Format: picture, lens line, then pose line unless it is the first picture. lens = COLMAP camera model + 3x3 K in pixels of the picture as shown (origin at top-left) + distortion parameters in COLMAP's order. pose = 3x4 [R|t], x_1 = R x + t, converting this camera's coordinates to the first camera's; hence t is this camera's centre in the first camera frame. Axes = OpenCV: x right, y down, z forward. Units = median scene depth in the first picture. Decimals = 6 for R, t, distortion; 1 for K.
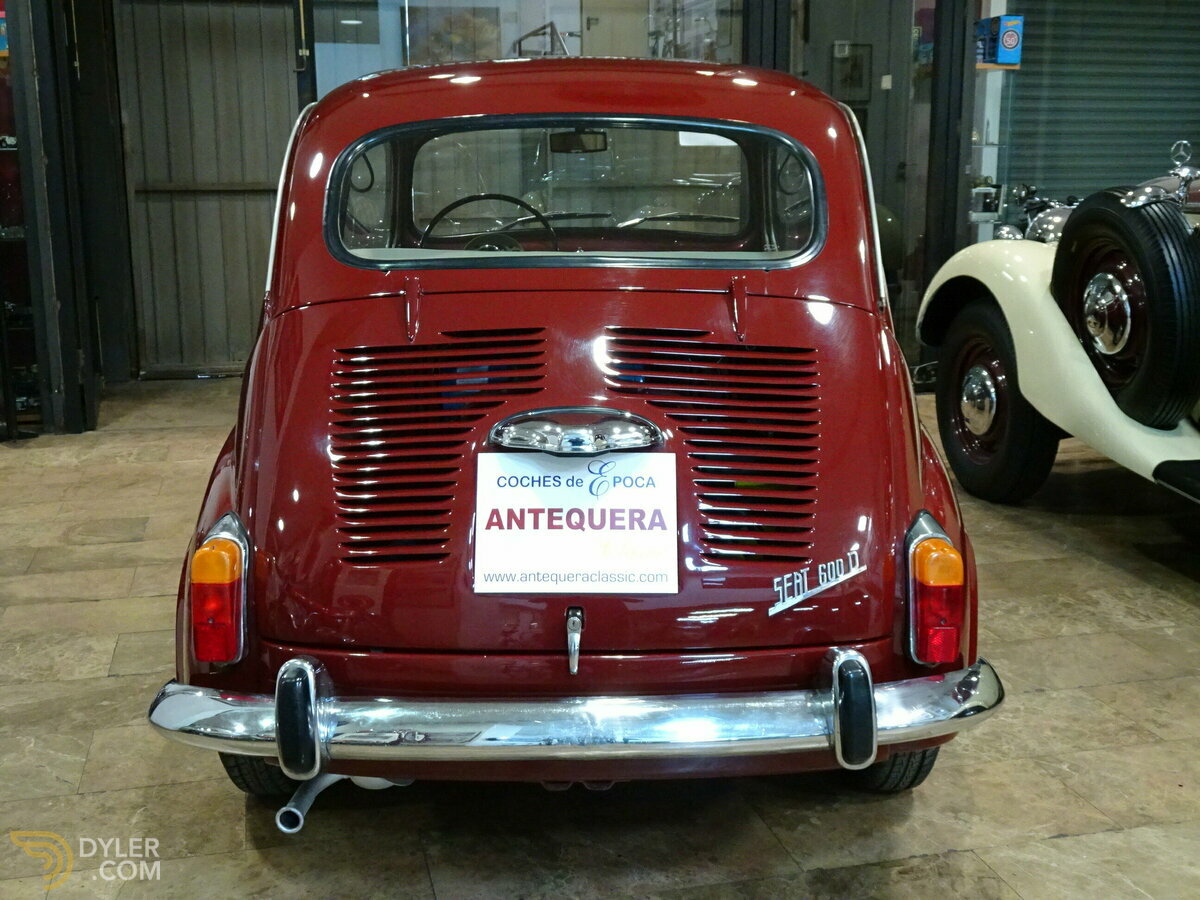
lens RADIAL K [[1366.6, 0, 600.0], [0, 1366.6, 450.0], [0, 0, 1]] dist [0.011385, 0.007423]
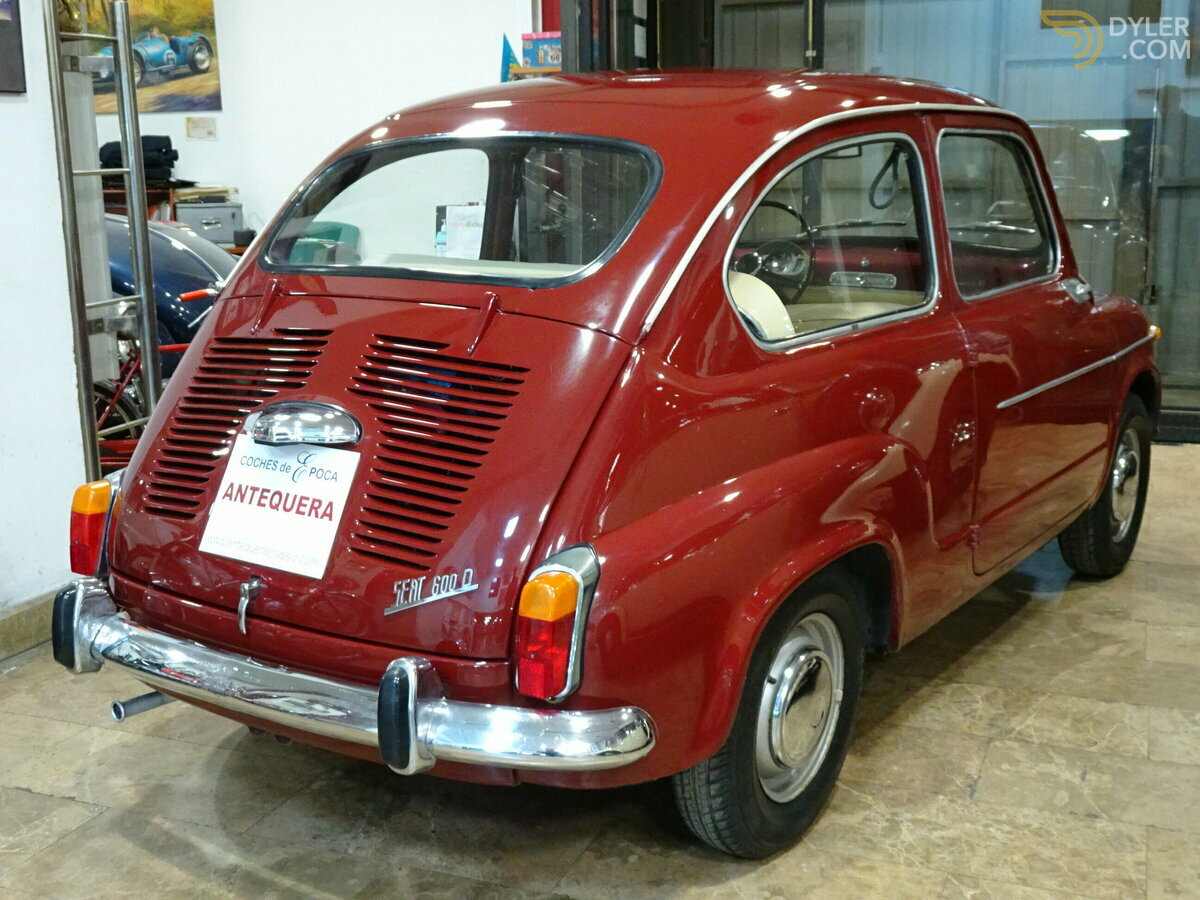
lens RADIAL K [[1426.4, 0, 600.0], [0, 1426.4, 450.0], [0, 0, 1]] dist [0.008349, 0.002478]
pose [[0.801452, 0.110695, -0.587726, 0.883686], [-0.110343, 0.993220, 0.036598, -0.063315], [0.587792, 0.035520, 0.808232, 0.202243]]
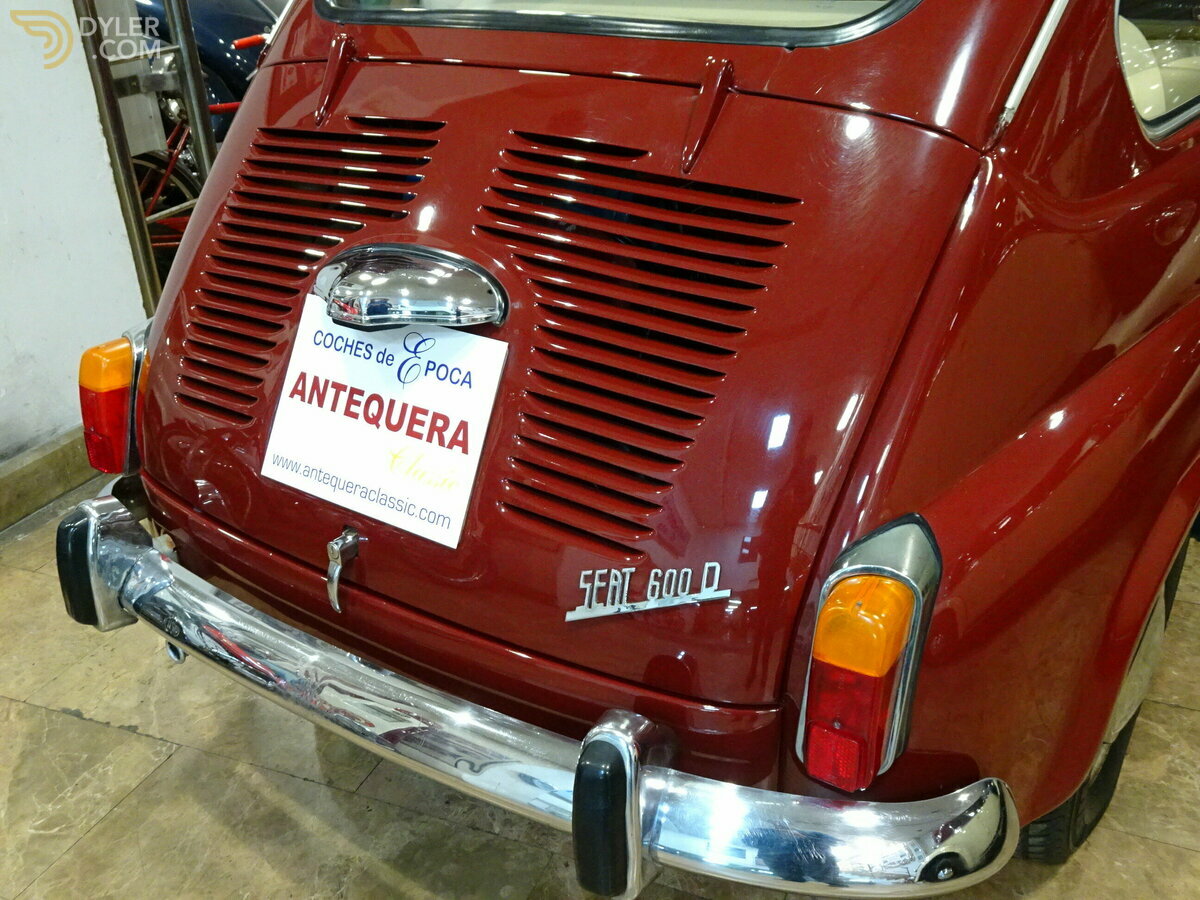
lens RADIAL K [[1142.6, 0, 600.0], [0, 1142.6, 450.0], [0, 0, 1]] dist [0.076591, -0.003508]
pose [[0.794263, 0.240071, -0.558132, 0.416847], [-0.093603, 0.956008, 0.278007, -0.107388], [0.600320, -0.168568, 0.781793, 0.595847]]
